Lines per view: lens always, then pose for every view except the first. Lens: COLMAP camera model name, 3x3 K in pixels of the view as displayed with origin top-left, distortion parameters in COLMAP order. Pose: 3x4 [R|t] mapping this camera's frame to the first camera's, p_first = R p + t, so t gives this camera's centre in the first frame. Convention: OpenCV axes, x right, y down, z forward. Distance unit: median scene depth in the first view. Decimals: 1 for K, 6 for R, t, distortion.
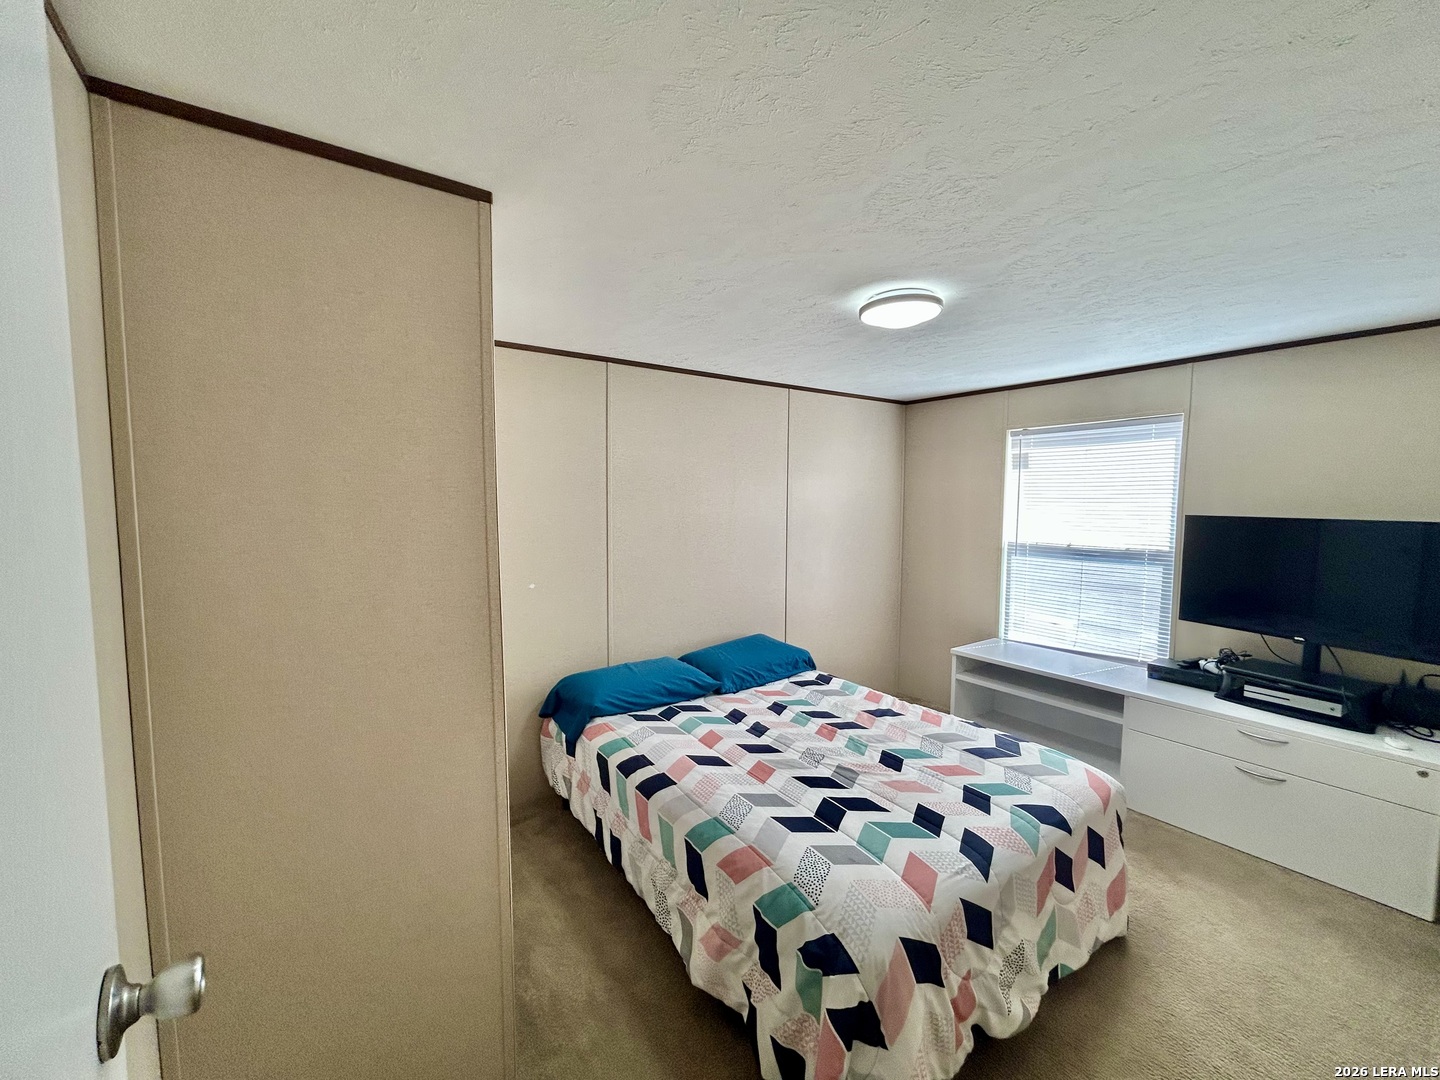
lens RADIAL K [[586.8, 0, 717.6], [0, 586.8, 541.4], [0, 0, 1]] dist [-0.000611, 0.001366]
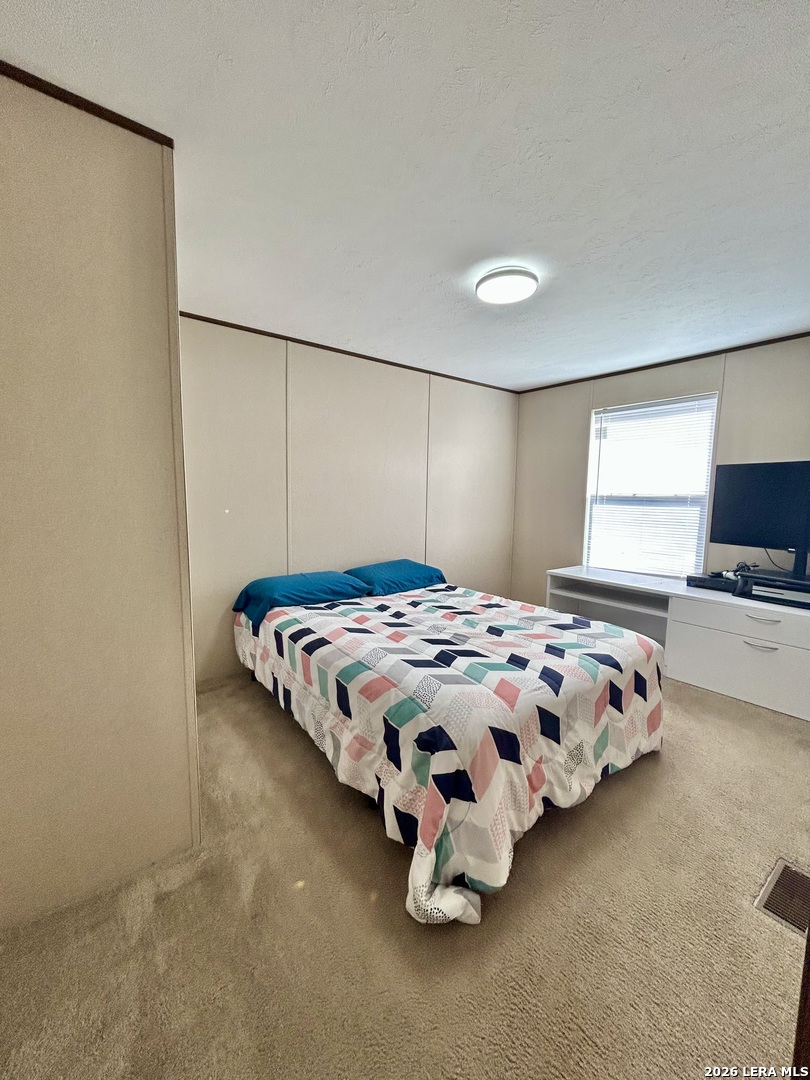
lens RADIAL K [[440.1, 0, 405.0], [0, 440.1, 540.0], [0, 0, 1]] dist [-0.000611, 0.001366]
pose [[0.998995, 0.008383, 0.044026, 0.048601], [-0.009732, 0.999487, 0.030516, 0.148825], [-0.043747, -0.030914, 0.998564, 0.013388]]
